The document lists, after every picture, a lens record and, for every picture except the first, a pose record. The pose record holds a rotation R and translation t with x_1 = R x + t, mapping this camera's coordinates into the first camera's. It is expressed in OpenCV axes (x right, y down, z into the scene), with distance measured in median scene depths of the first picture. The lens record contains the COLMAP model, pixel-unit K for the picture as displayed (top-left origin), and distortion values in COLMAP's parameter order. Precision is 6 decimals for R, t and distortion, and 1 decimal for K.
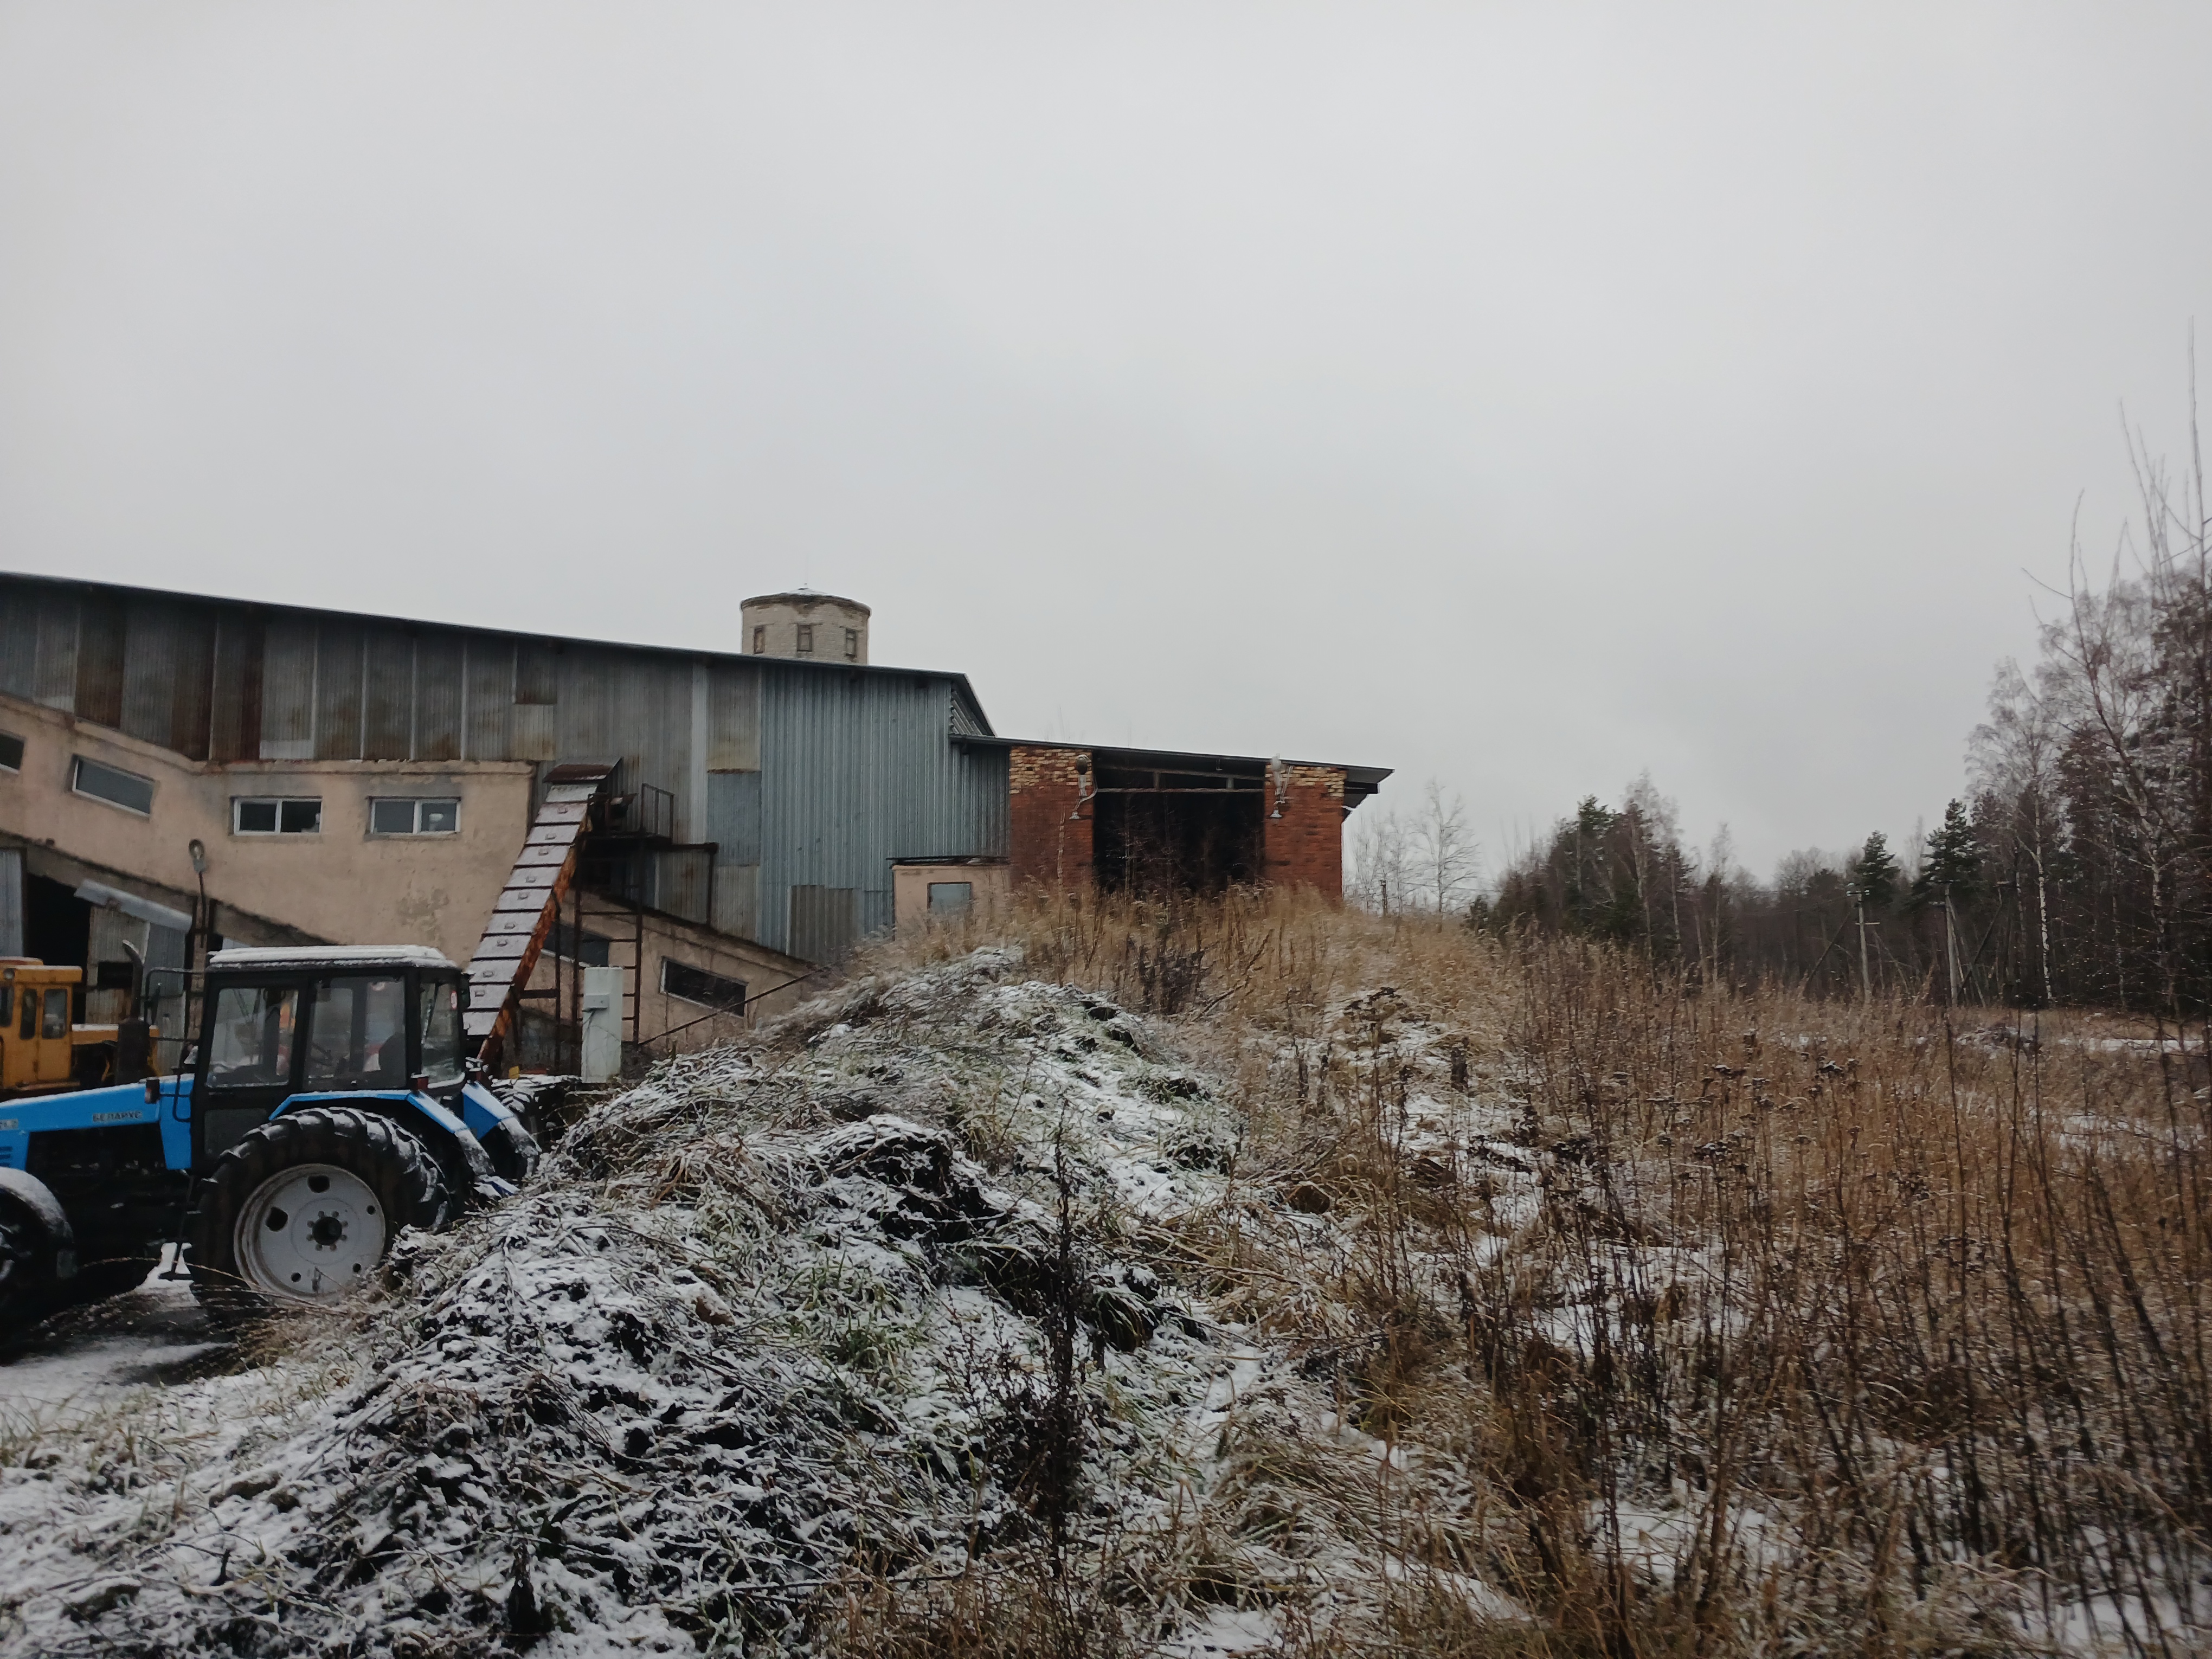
lens RADIAL K [[1811.1, 0, 1082.4], [0, 1811.1, 815.9], [0, 0, 1]] dist [0.081651, -0.129714]
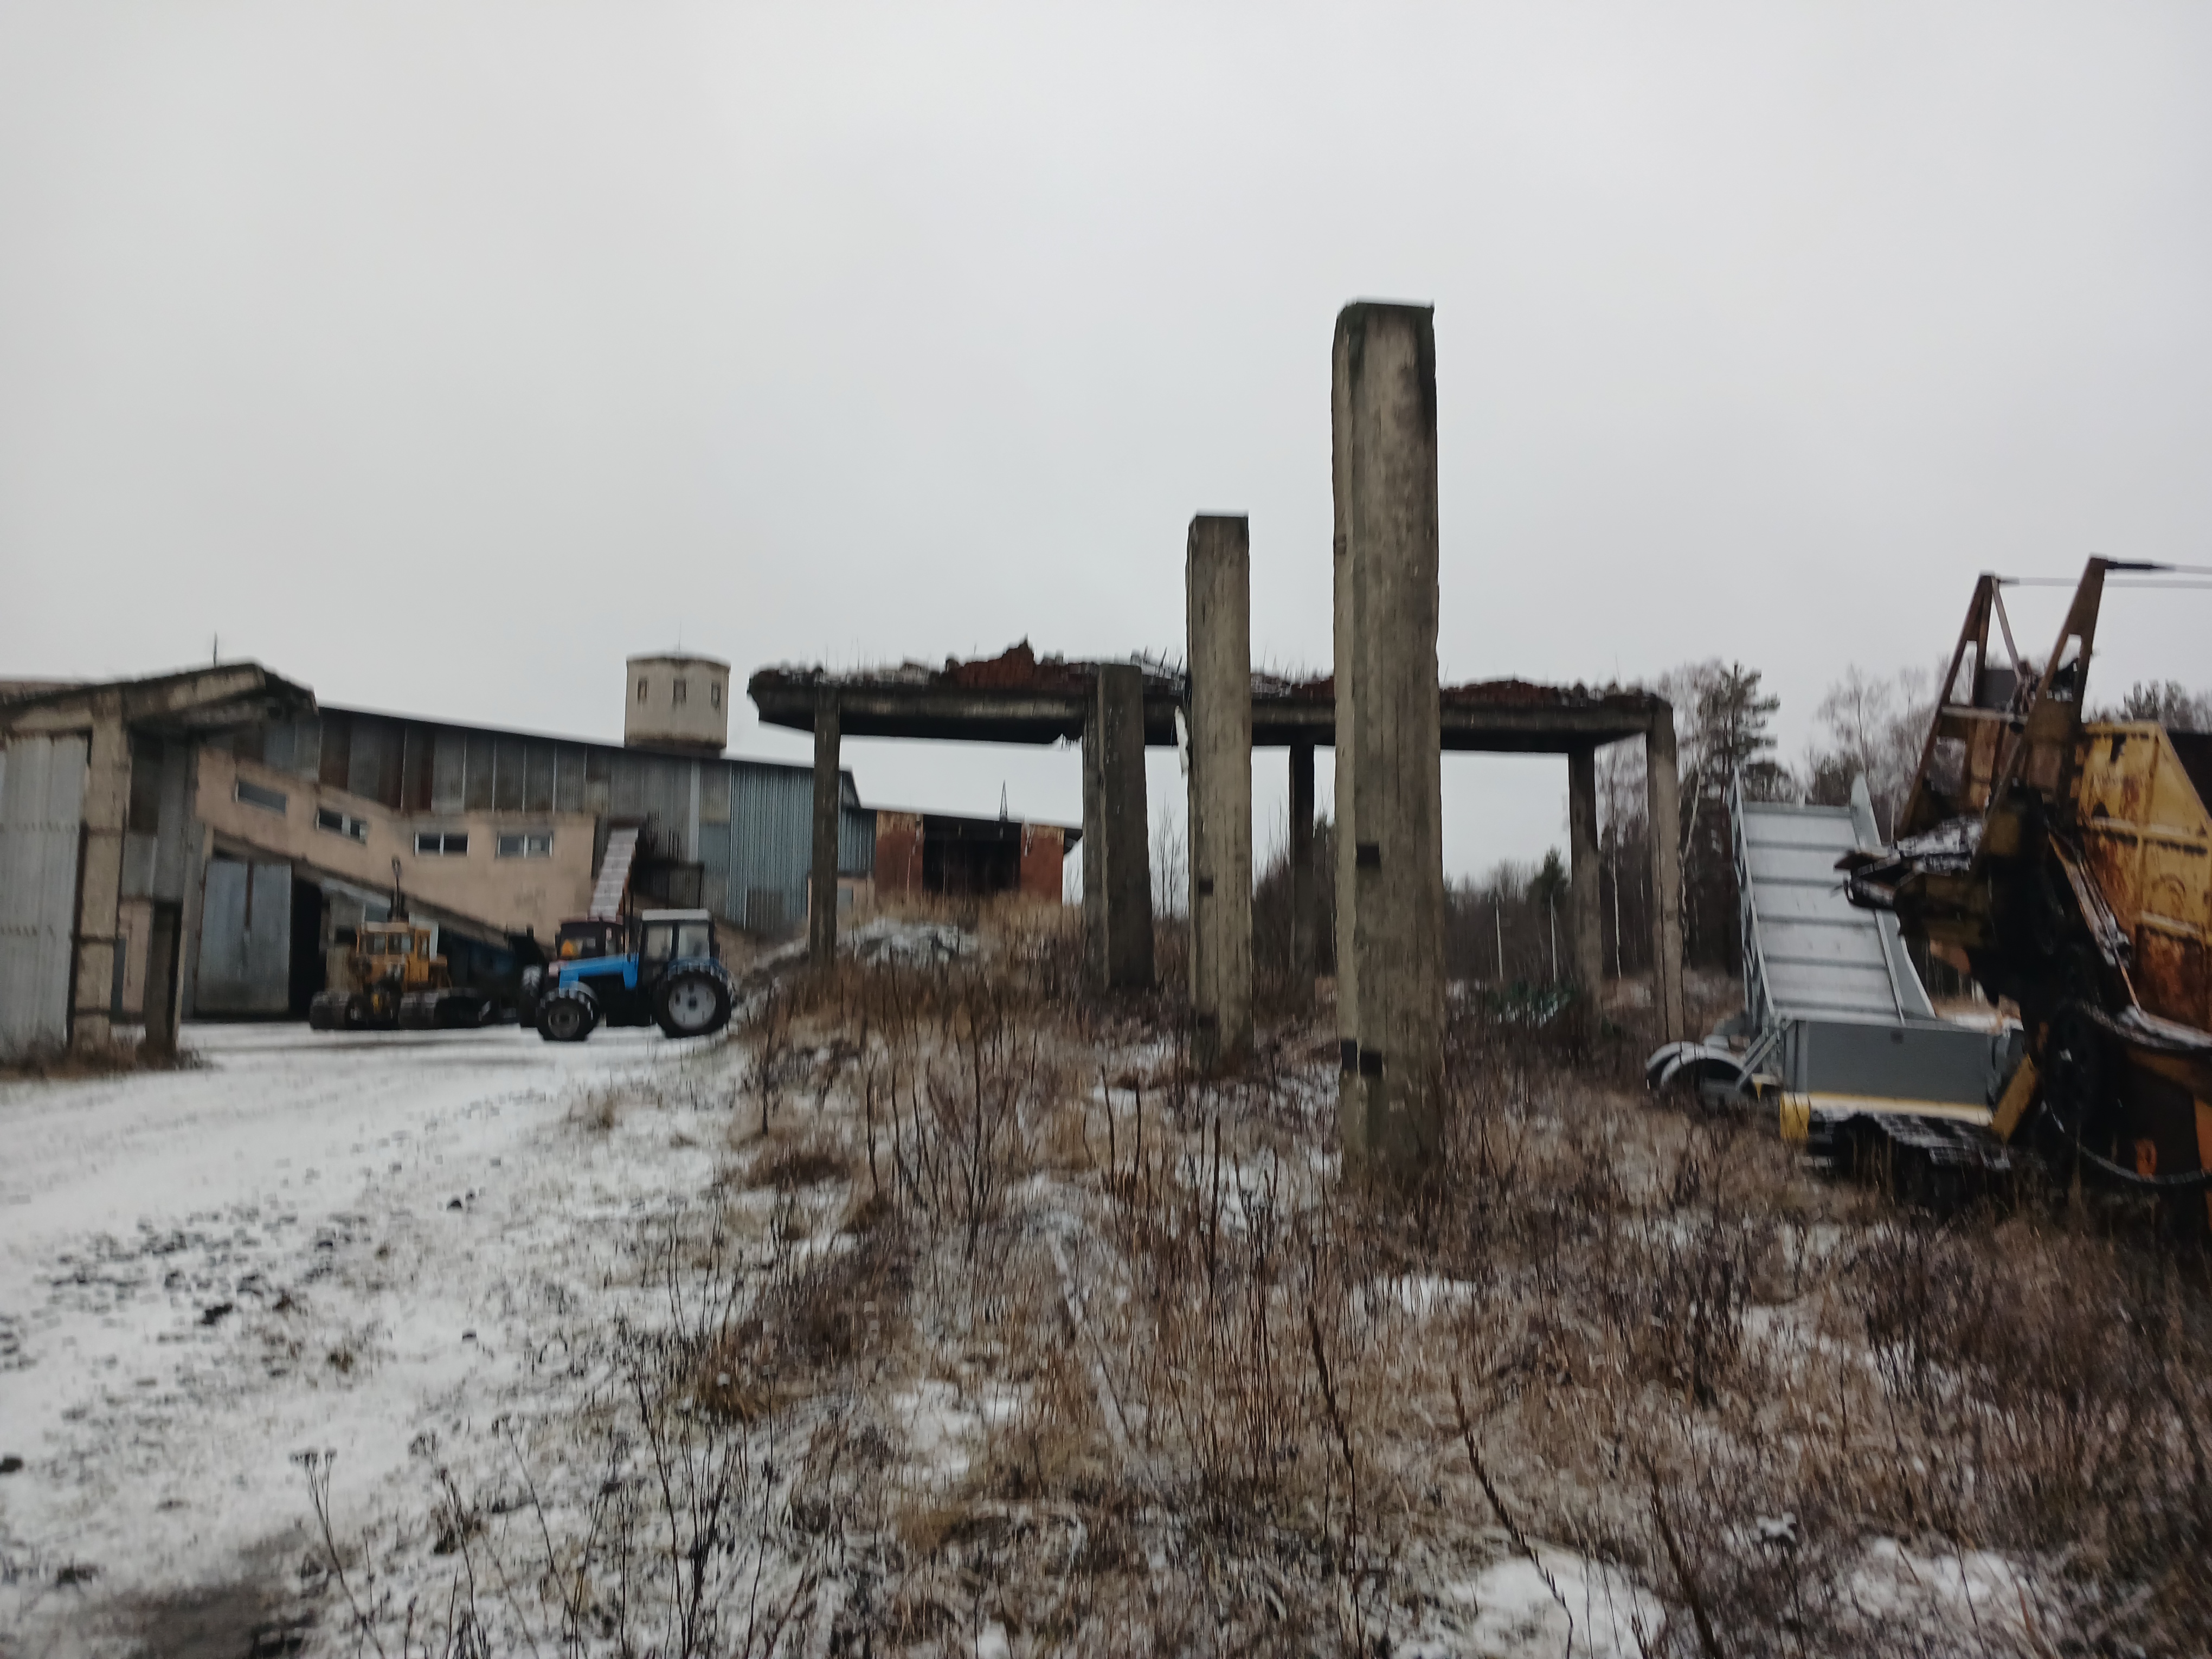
lens RADIAL K [[1811.1, 0, 1080.9], [0, 1811.1, 799.5], [0, 0, 1]] dist [0.081651, -0.129714]
pose [[0.993384, 0.017780, 0.113459, -0.041959], [-0.016820, 0.999814, -0.009411, -0.035523], [-0.113605, 0.007440, 0.993498, -0.763286]]
